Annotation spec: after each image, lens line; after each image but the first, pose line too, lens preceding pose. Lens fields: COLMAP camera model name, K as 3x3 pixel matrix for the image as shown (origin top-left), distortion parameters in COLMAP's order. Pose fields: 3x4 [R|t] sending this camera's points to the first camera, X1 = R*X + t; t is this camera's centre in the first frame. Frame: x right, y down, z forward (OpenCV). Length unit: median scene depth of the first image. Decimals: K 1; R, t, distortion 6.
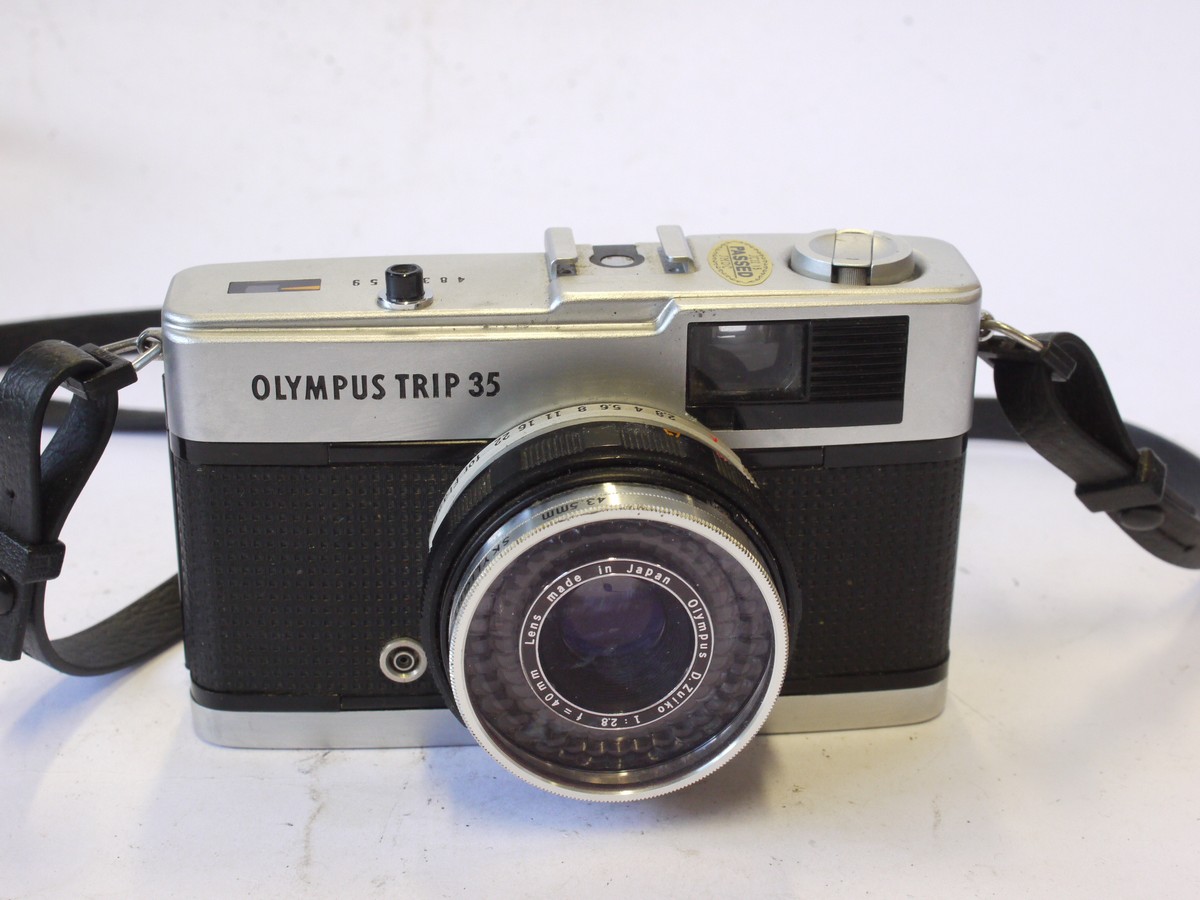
lens RADIAL K [[2122.7, 0, 600.0], [0, 2122.7, 450.0], [0, 0, 1]] dist [0.282826, 0.031943]
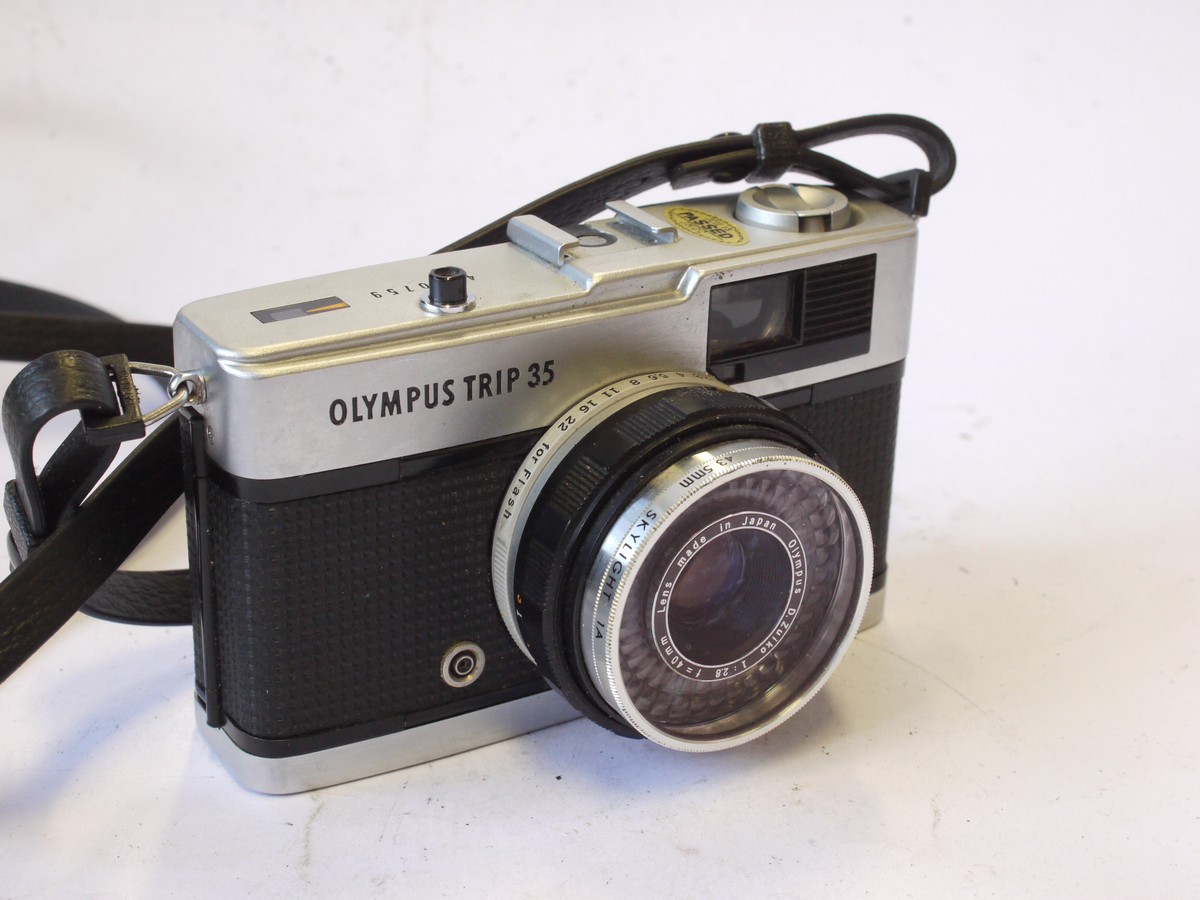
lens RADIAL K [[2122.7, 0, 600.0], [0, 2122.7, 450.0], [0, 0, 1]] dist [0.282826, 0.031943]
pose [[0.890889, -0.167762, 0.422105, -0.464495], [0.166143, 0.985252, 0.040920, -0.032138], [-0.422745, 0.033675, 0.905623, 0.073652]]
